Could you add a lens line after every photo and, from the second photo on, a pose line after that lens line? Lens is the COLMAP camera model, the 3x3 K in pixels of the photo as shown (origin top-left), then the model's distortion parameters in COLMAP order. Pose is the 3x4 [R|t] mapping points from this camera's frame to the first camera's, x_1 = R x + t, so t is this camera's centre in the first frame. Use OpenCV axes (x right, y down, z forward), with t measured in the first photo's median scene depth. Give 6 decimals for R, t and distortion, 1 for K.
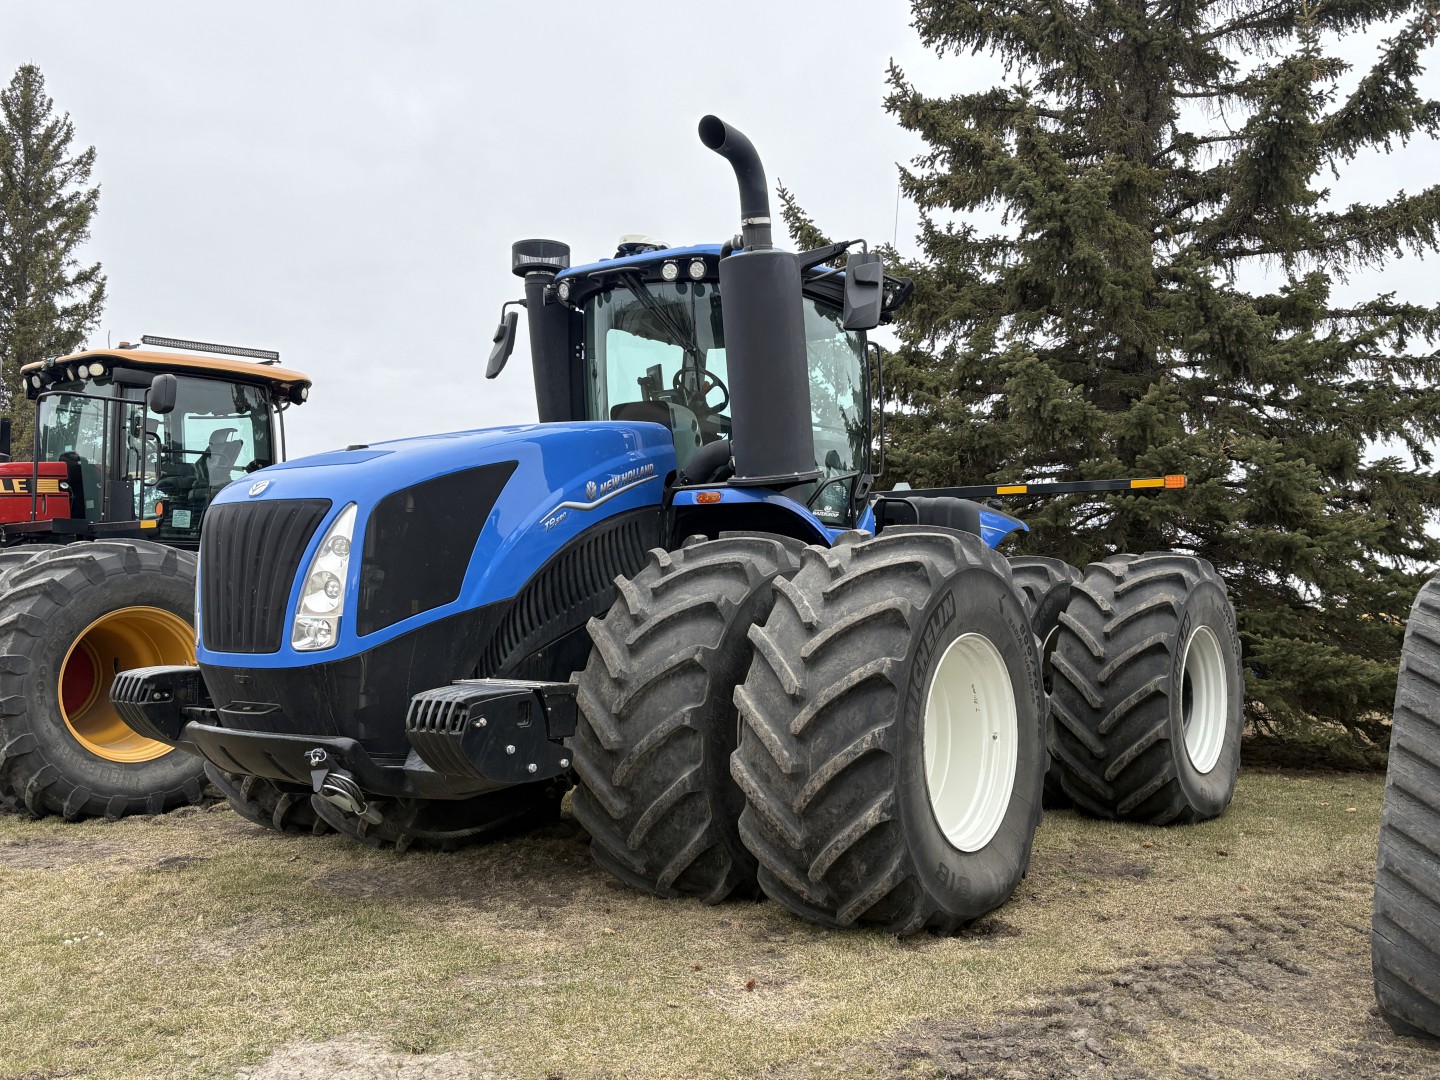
lens RADIAL K [[1286.6, 0, 728.2], [0, 1286.6, 550.9], [0, 0, 1]] dist [0.057626, -0.150329]
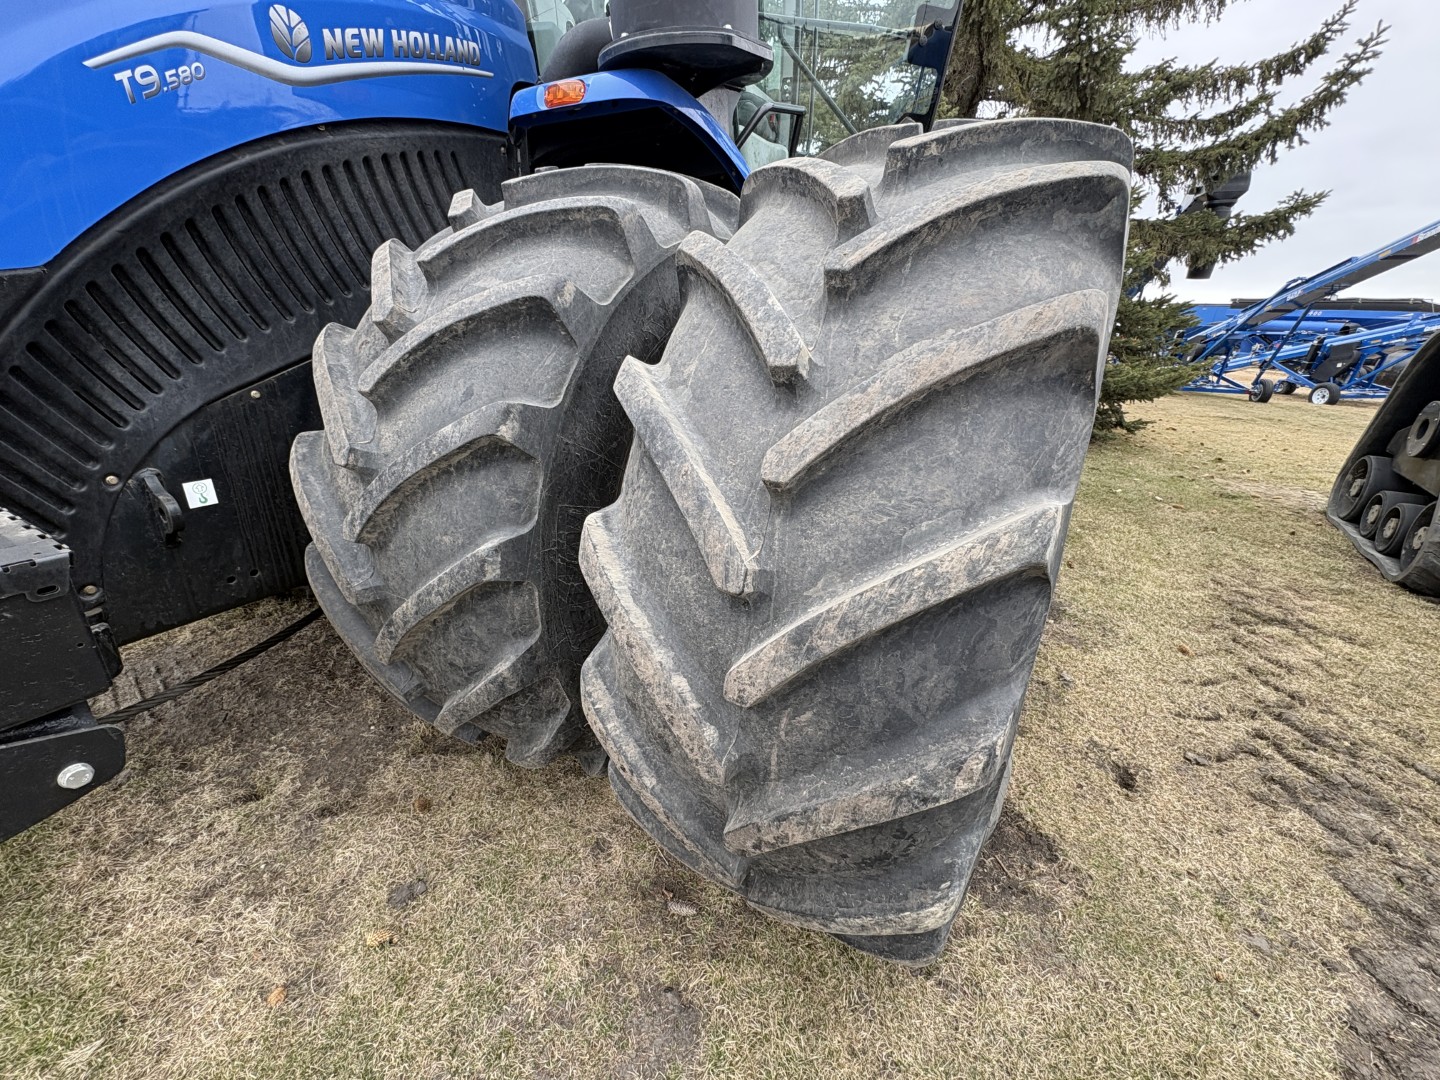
lens RADIAL K [[568.0, 0, 716.3], [0, 568.0, 529.4], [0, 0, 1]] dist [0.002212, 0.000416]
pose [[0.995899, -0.007989, 0.090114, 0.029641], [-0.028482, 0.917752, 0.396132, 0.034912], [-0.085867, -0.397074, 0.913761, 0.806640]]
